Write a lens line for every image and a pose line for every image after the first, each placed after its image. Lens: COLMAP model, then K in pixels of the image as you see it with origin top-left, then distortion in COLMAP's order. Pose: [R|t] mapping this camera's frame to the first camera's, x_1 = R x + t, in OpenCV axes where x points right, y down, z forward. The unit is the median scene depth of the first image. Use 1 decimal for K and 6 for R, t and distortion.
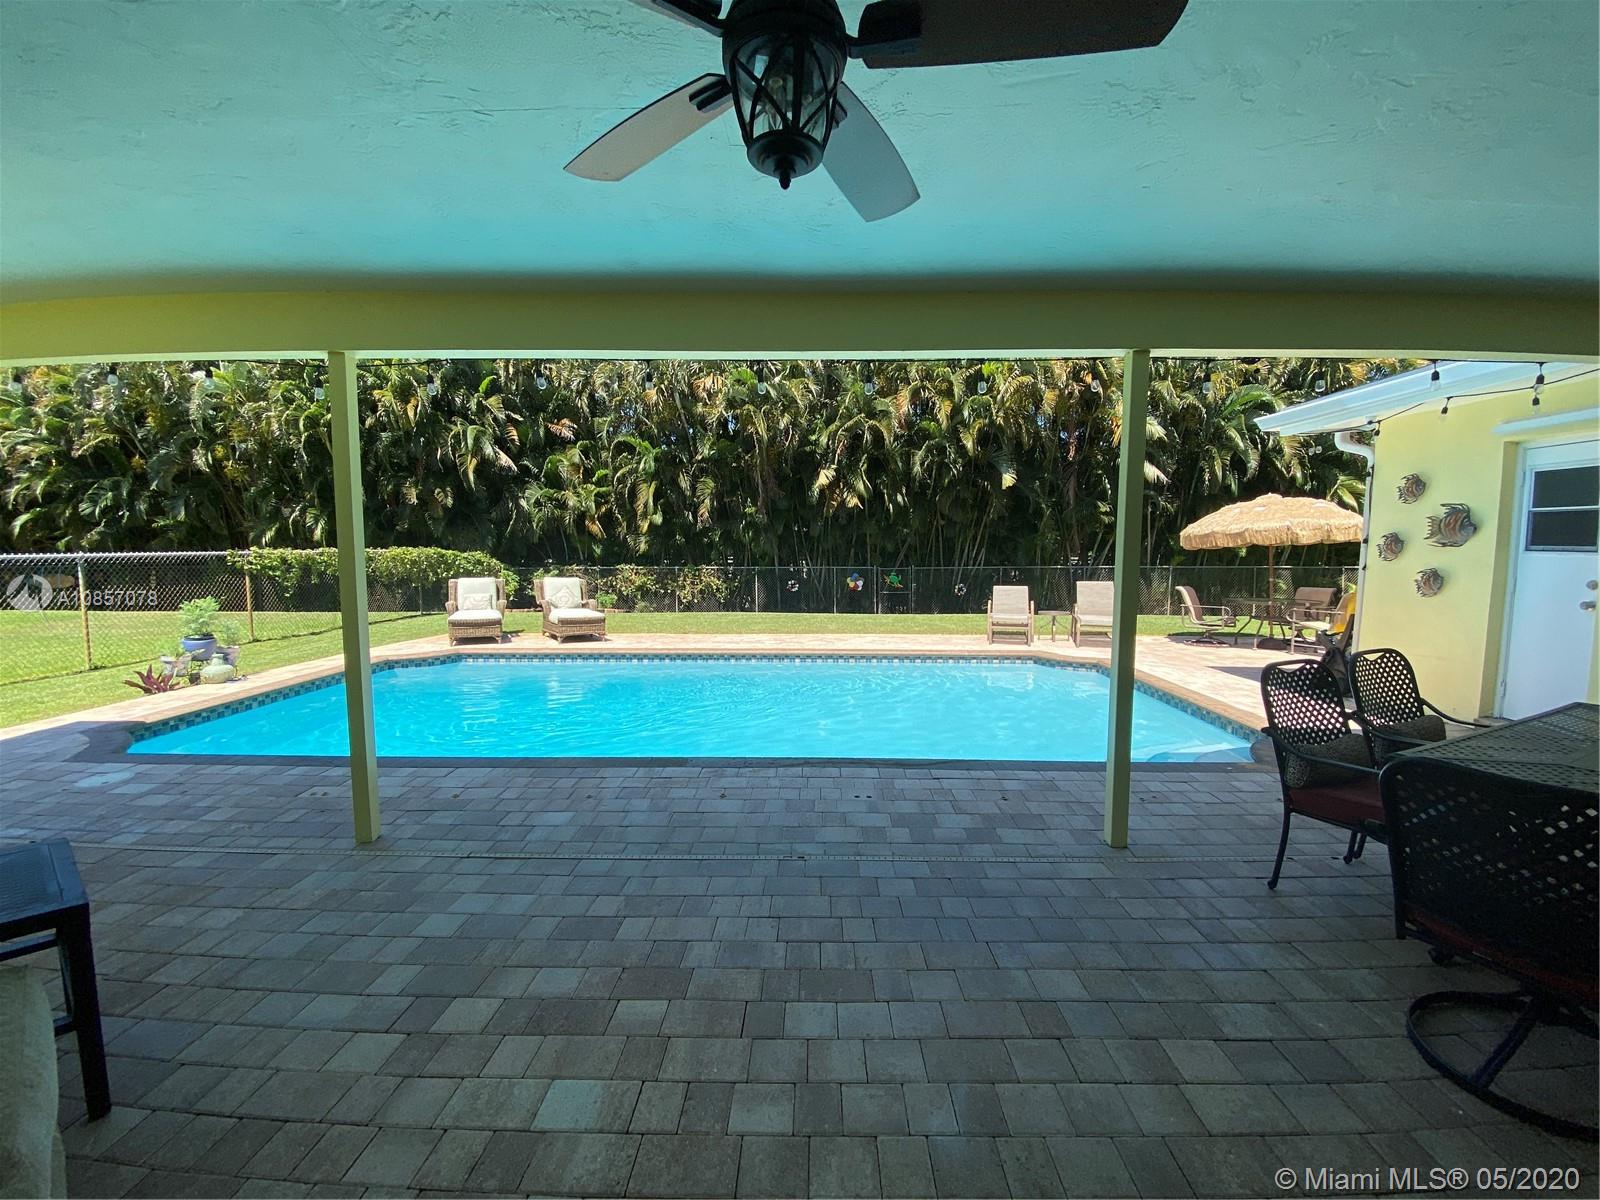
lens RADIAL K [[650.3, 0, 805.8], [0, 650.3, 598.0], [0, 0, 1]] dist [0.021143, -0.023512]
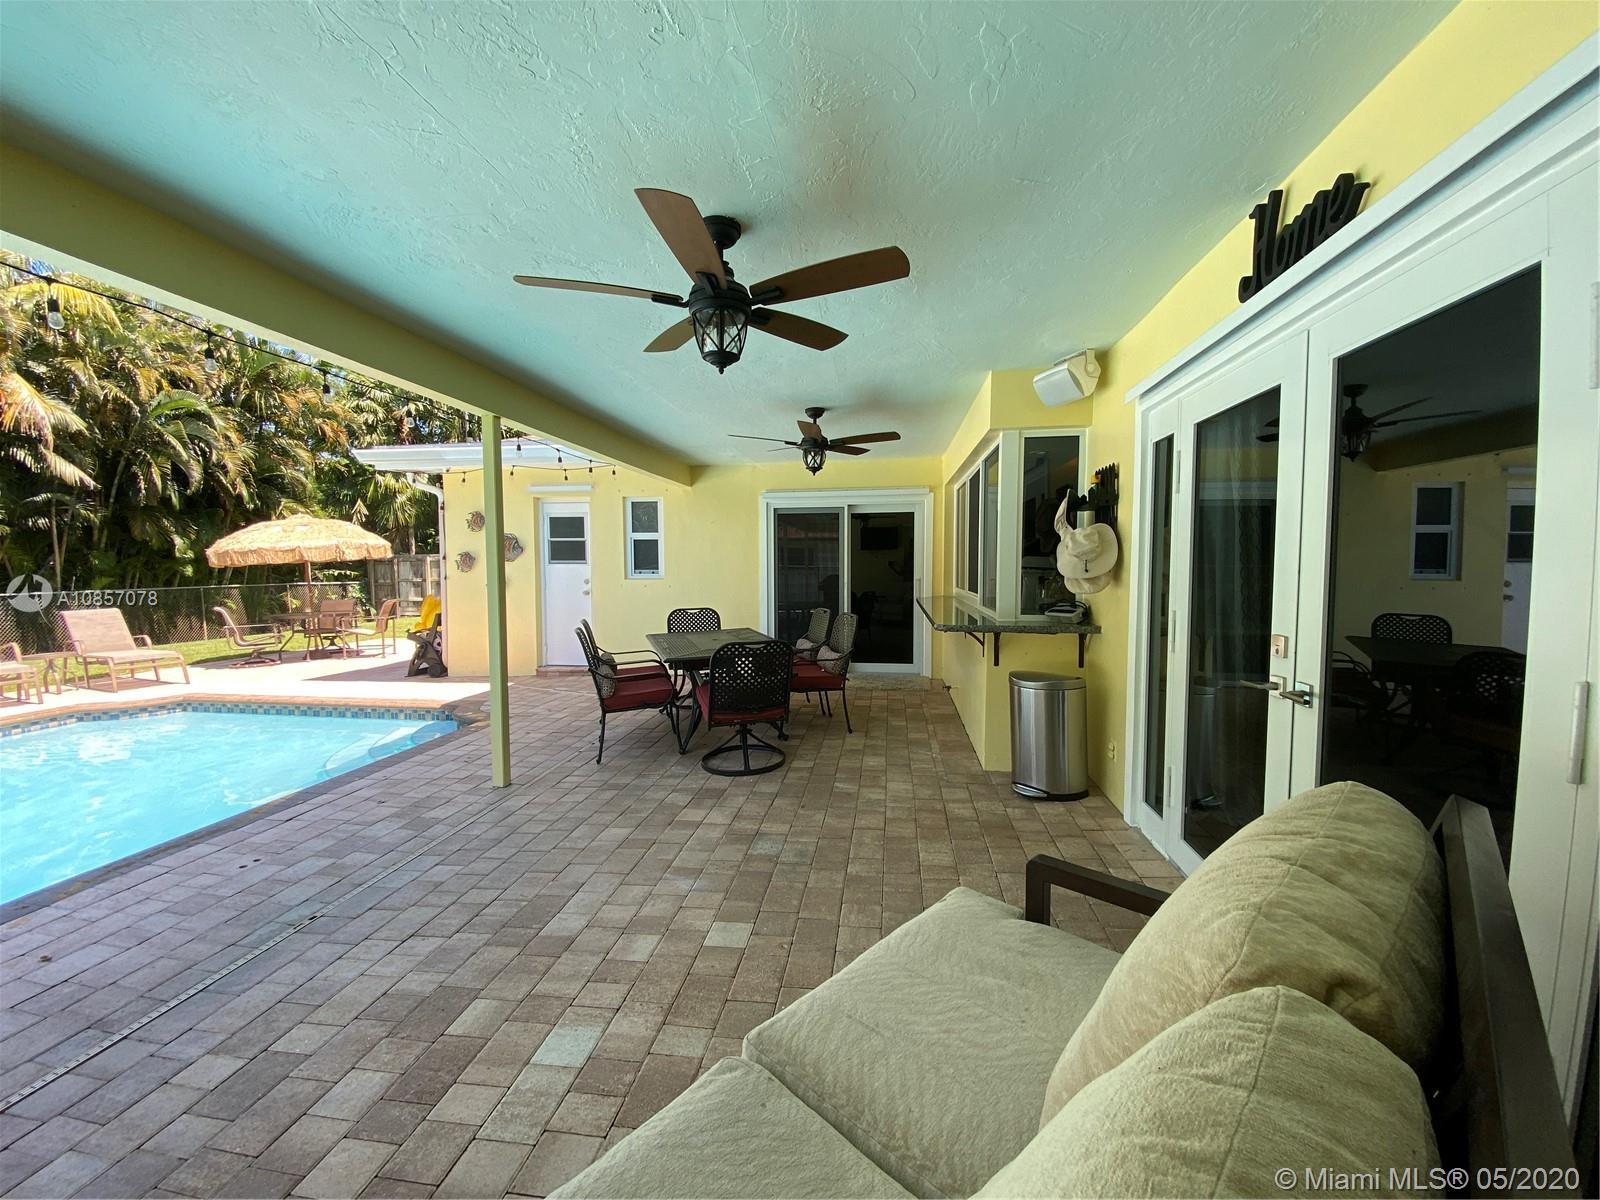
lens RADIAL K [[650.3, 0, 805.8], [0, 650.3, 598.0], [0, 0, 1]] dist [0.021143, -0.023512]
pose [[0.117023, -0.057776, 0.991447, -0.507774], [0.086117, 0.995136, 0.047827, -0.007015], [-0.989388, 0.079784, 0.121429, 0.140671]]
